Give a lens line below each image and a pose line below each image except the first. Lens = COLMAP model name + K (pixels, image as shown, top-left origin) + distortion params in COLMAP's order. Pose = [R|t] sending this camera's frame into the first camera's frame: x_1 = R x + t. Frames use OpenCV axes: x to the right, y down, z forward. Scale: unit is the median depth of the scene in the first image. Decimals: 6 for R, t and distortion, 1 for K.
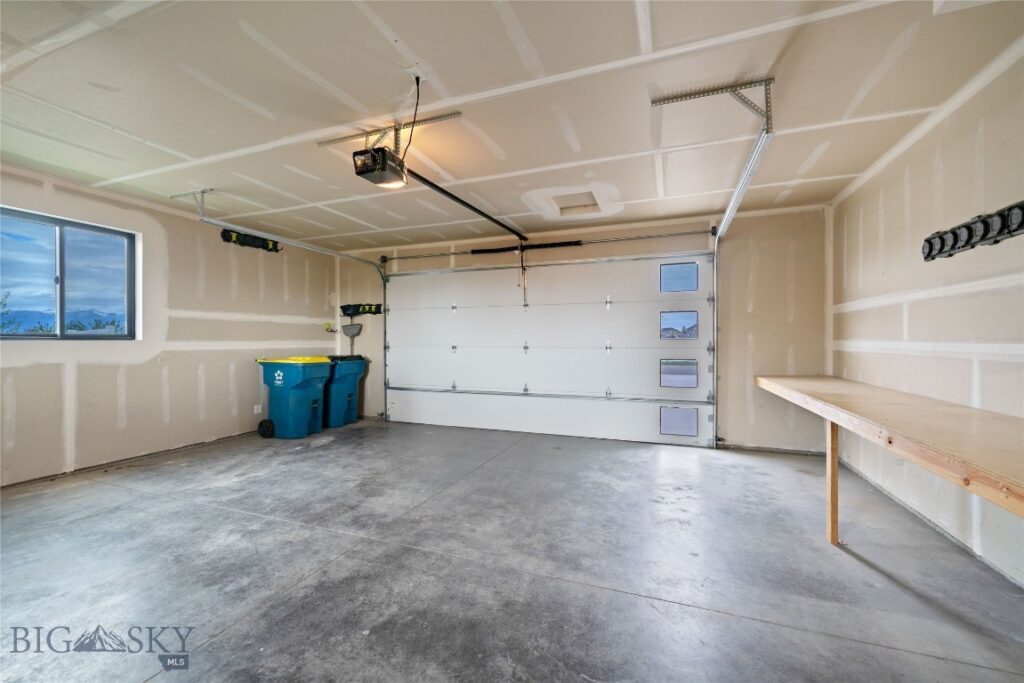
lens RADIAL K [[416.4, 0, 512.1], [0, 416.4, 339.5], [0, 0, 1]] dist [-0.001521, -0.000199]
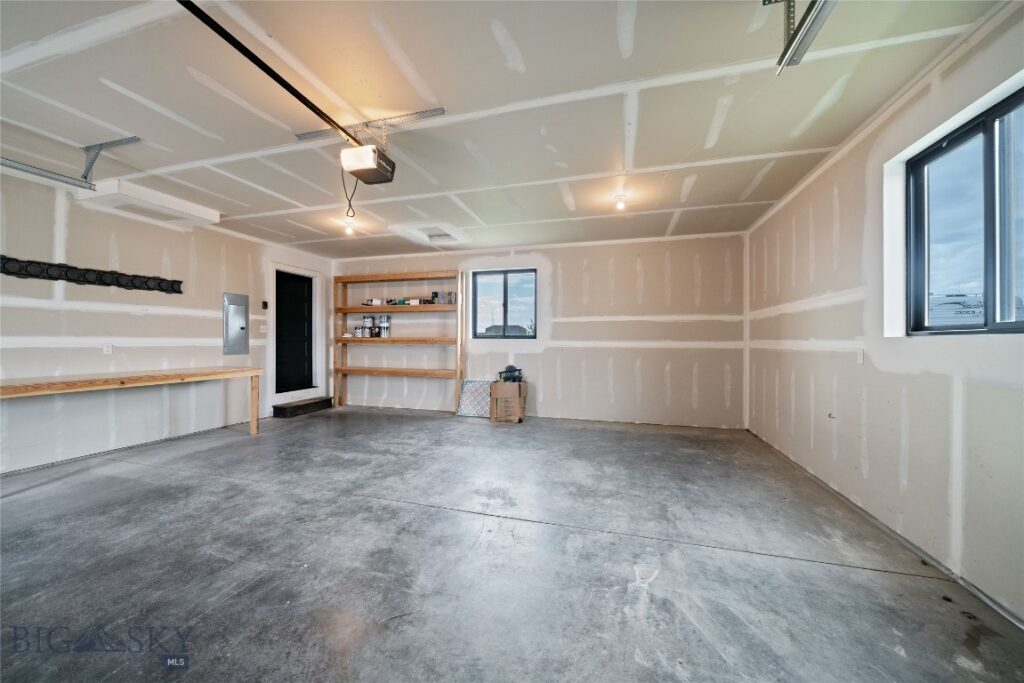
lens RADIAL K [[378.0, 0, 511.3], [0, 378.0, 338.9], [0, 0, 1]] dist [-0.003419, -0.000153]
pose [[-0.997088, -0.002288, -0.076222, -0.581188], [-0.001645, 0.999963, -0.008493, 0.017856], [0.076238, -0.008343, -0.997055, 1.914565]]
